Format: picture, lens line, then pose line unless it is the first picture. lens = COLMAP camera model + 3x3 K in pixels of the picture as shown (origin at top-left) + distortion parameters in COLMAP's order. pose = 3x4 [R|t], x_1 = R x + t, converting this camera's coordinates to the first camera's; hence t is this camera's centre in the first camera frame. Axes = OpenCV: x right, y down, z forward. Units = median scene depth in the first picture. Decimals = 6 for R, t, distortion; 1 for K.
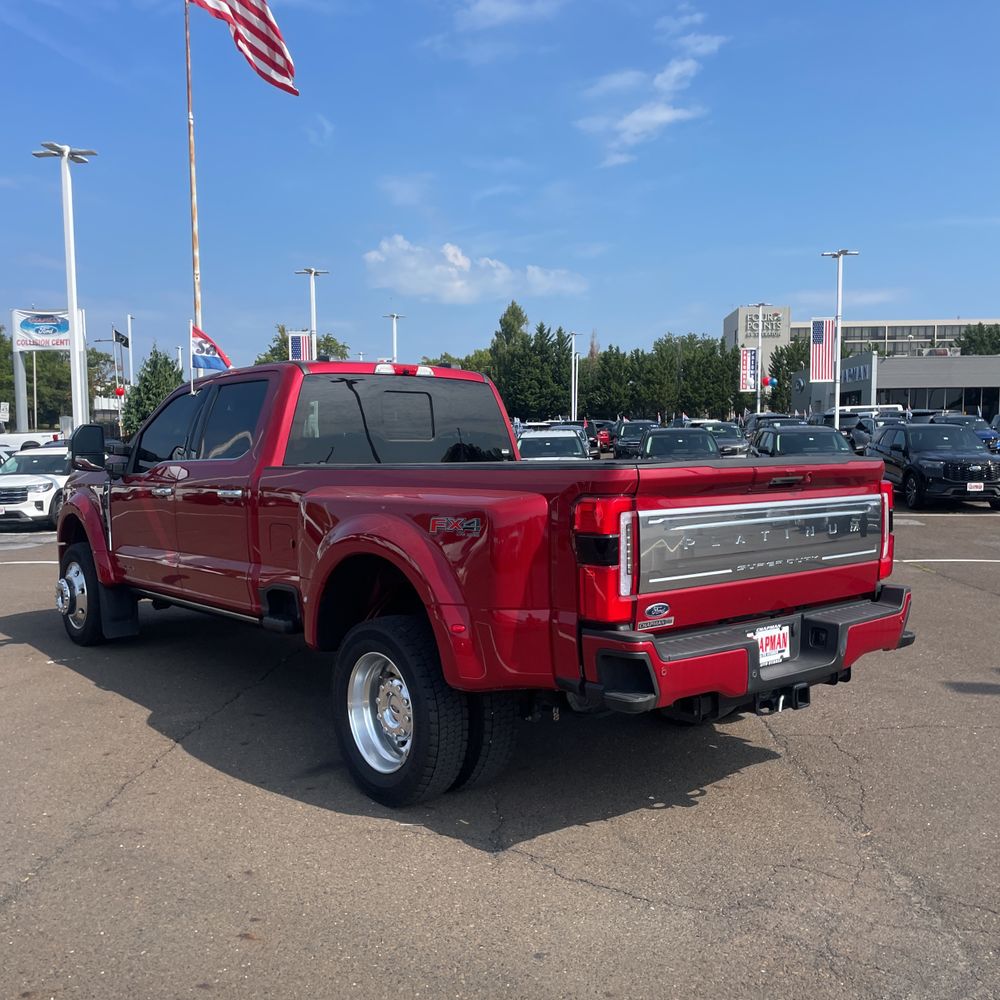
lens RADIAL K [[1009.2, 0, 515.9], [0, 1009.2, 516.1], [0, 0, 1]] dist [0.116092, -0.172484]
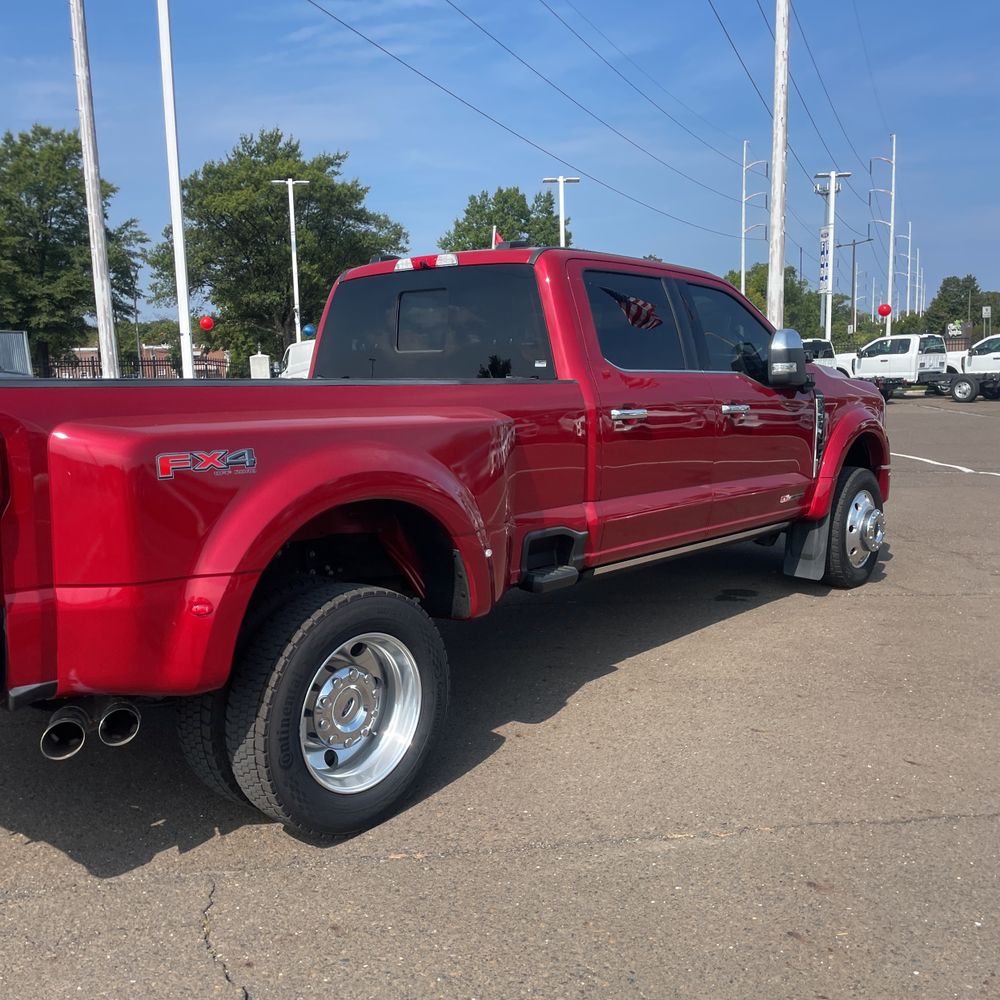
lens RADIAL K [[1009.2, 0, 515.9], [0, 1009.2, 516.1], [0, 0, 1]] dist [0.116092, -0.172484]
pose [[0.152360, 0.150203, -0.976845, 0.610490], [-0.059100, 0.988000, 0.142700, -0.054702], [0.986556, 0.035989, 0.159409, 0.808119]]
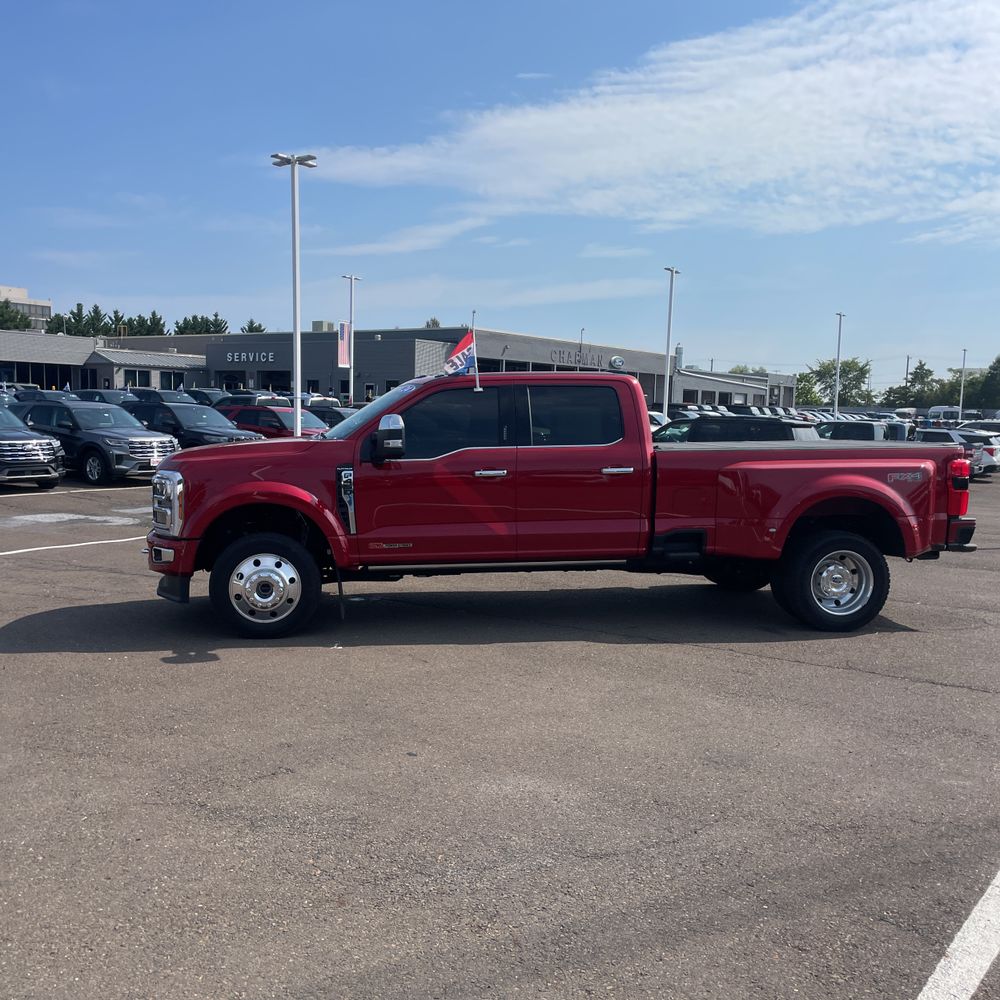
lens RADIAL K [[1041.6, 0, 483.0], [0, 1041.6, 512.2], [0, 0, 1]] dist [0.115398, -0.154651]
pose [[0.512065, -0.070338, 0.856062, -1.270751], [0.049447, 0.997403, 0.052374, -0.039064], [-0.857523, 0.015510, 0.514213, 0.348935]]
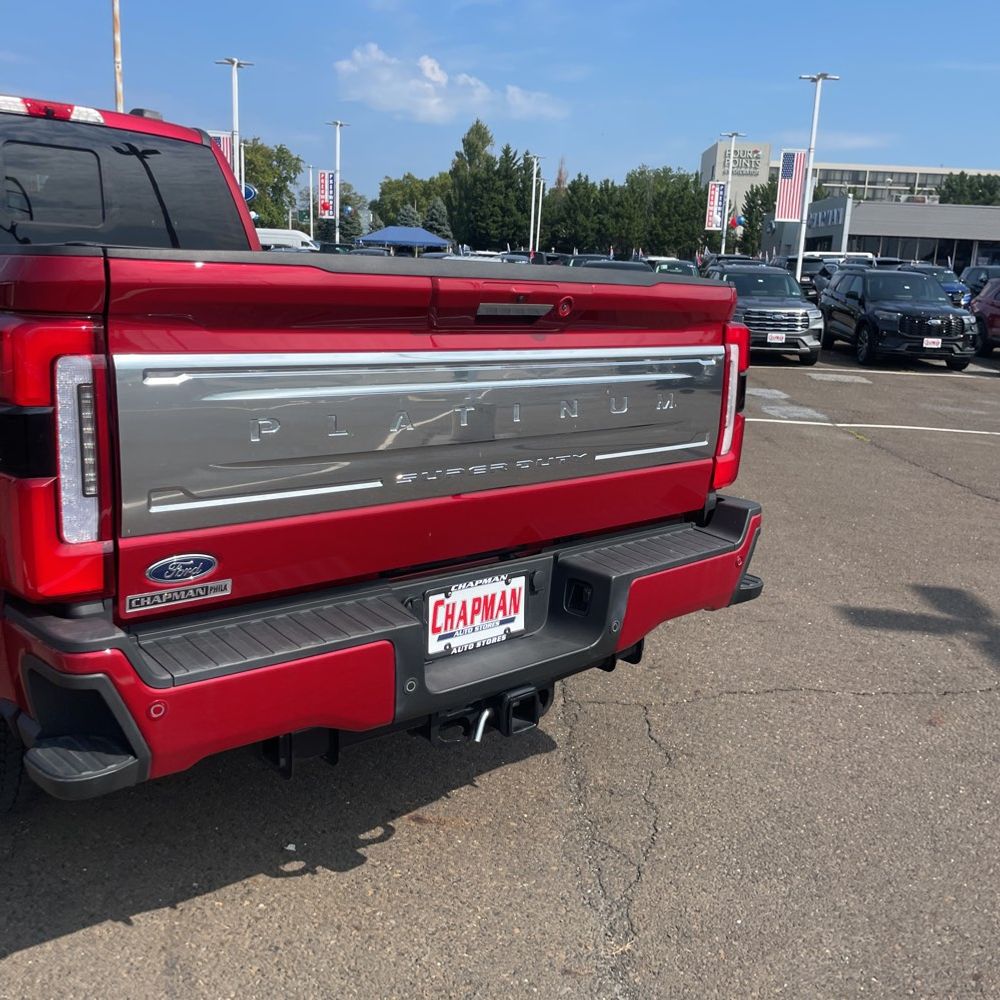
lens RADIAL K [[1006.6, 0, 515.5], [0, 1006.6, 490.8], [0, 0, 1]] dist [0.094569, -0.127845]
pose [[0.998326, 0.044399, 0.037054, 0.144088], [-0.049027, 0.989614, 0.135134, -0.007748], [-0.030669, -0.136725, 0.990134, 0.275295]]
